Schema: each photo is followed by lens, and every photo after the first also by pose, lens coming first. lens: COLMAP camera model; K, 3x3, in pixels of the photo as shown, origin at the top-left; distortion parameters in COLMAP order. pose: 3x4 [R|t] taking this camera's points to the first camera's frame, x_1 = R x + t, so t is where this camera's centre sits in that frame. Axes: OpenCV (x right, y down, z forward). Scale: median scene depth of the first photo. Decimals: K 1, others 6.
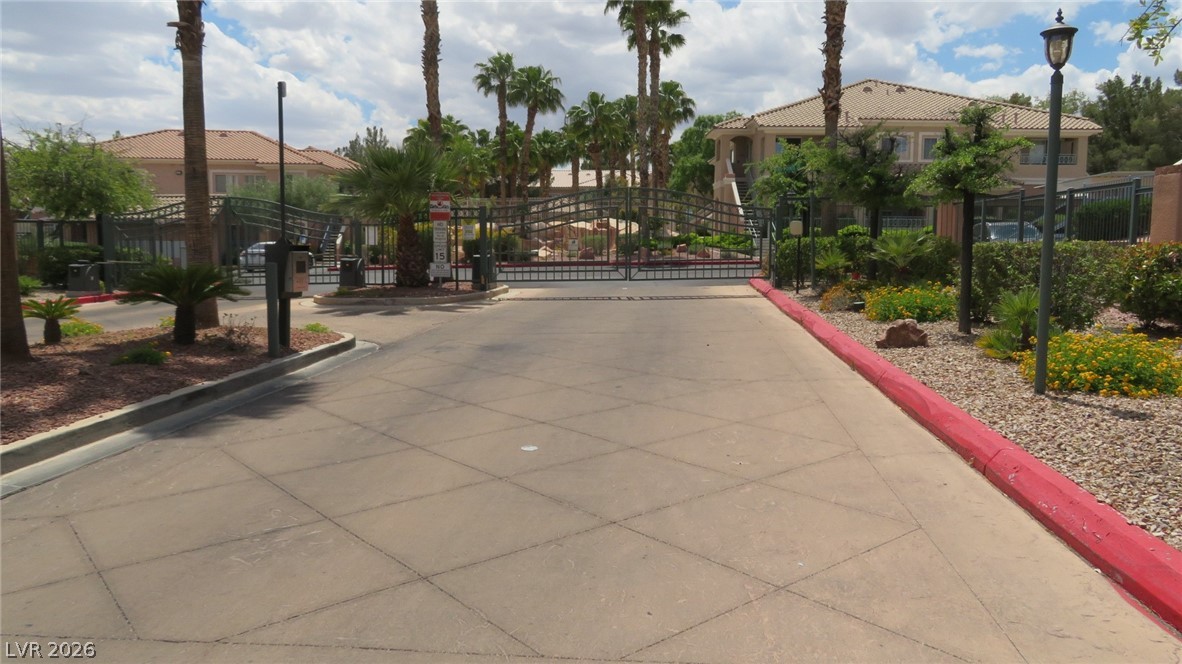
lens RADIAL K [[874.1, 0, 590.0], [0, 874.1, 343.1], [0, 0, 1]] dist [-0.001388, 0.003004]
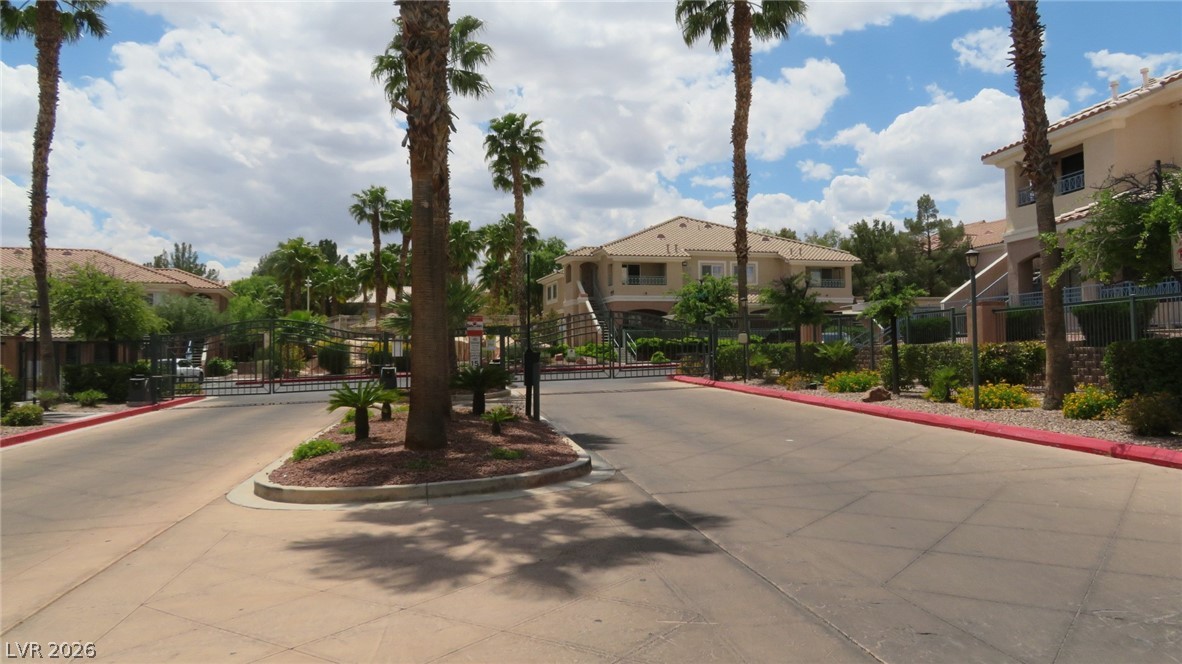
lens RADIAL K [[874.1, 0, 591.3], [0, 874.1, 320.7], [0, 0, 1]] dist [-0.001388, 0.003004]
pose [[0.962909, -0.007975, 0.269709, -0.126232], [0.048882, 0.988180, -0.145297, 0.012631], [-0.265362, 0.153092, 0.951917, -0.103241]]
